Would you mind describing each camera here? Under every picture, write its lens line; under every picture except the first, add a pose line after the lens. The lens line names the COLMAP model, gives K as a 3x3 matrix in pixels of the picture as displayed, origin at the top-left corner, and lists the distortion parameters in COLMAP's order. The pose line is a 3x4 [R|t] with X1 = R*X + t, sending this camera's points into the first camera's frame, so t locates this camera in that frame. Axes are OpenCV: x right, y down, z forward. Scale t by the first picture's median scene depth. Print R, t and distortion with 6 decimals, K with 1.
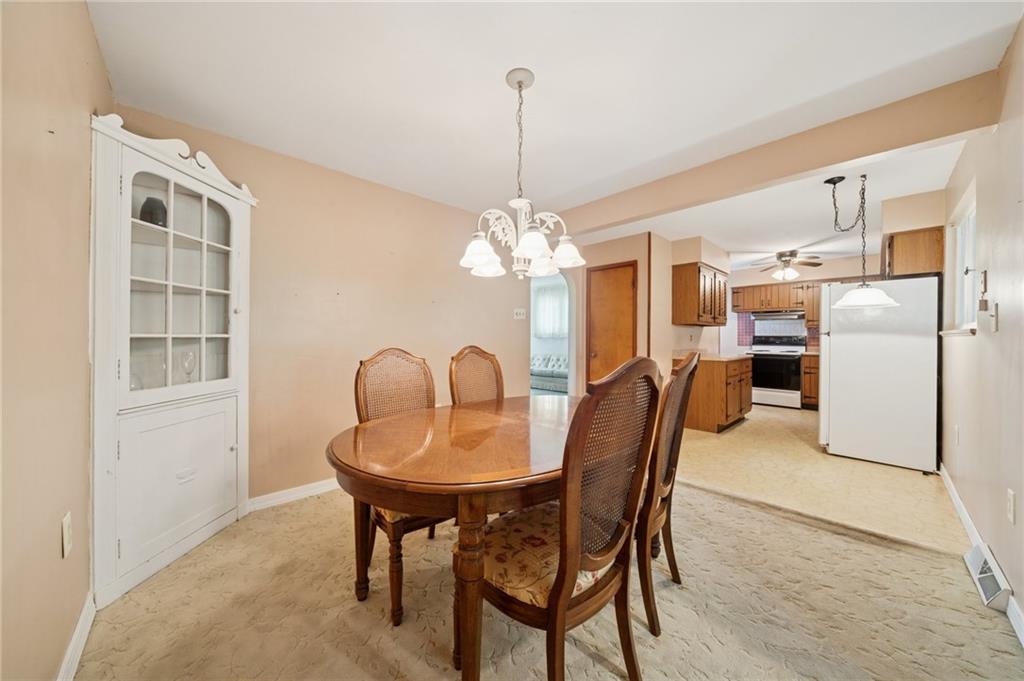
lens RADIAL K [[350.9, 0, 511.6], [0, 350.9, 336.3], [0, 0, 1]] dist [0.001523, 0.000008]
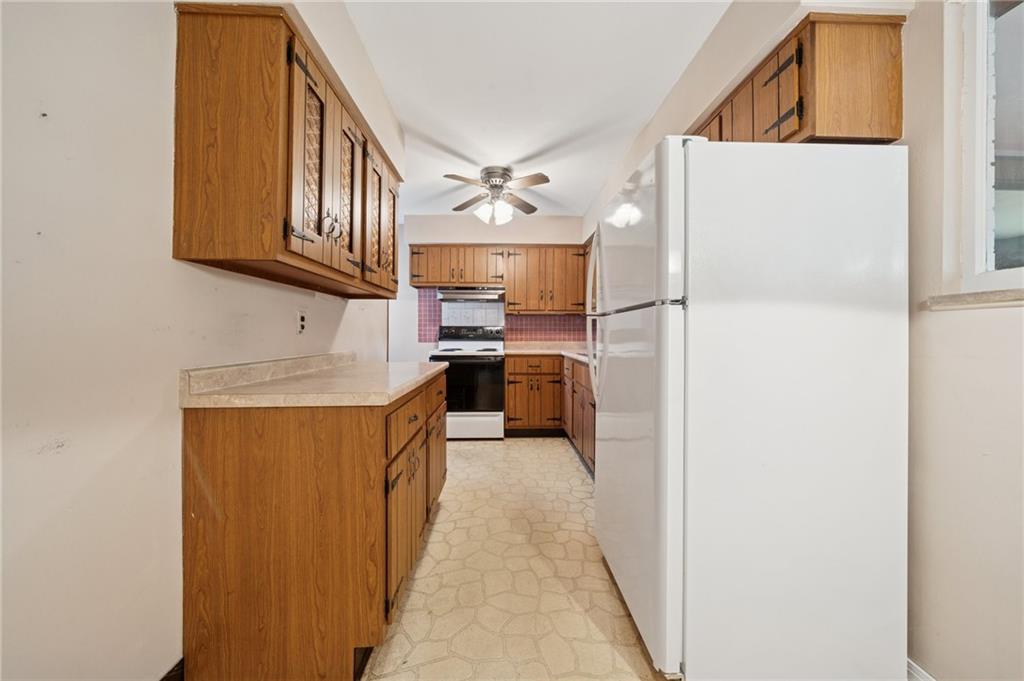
lens RADIAL K [[350.9, 0, 513.0], [0, 350.9, 332.5], [0, 0, 1]] dist [0.001523, 0.000008]
pose [[0.668943, 0.000777, 0.743313, 0.341947], [-0.001055, 0.999999, -0.000095, 0.011144], [-0.743313, -0.000720, 0.668943, 0.535178]]
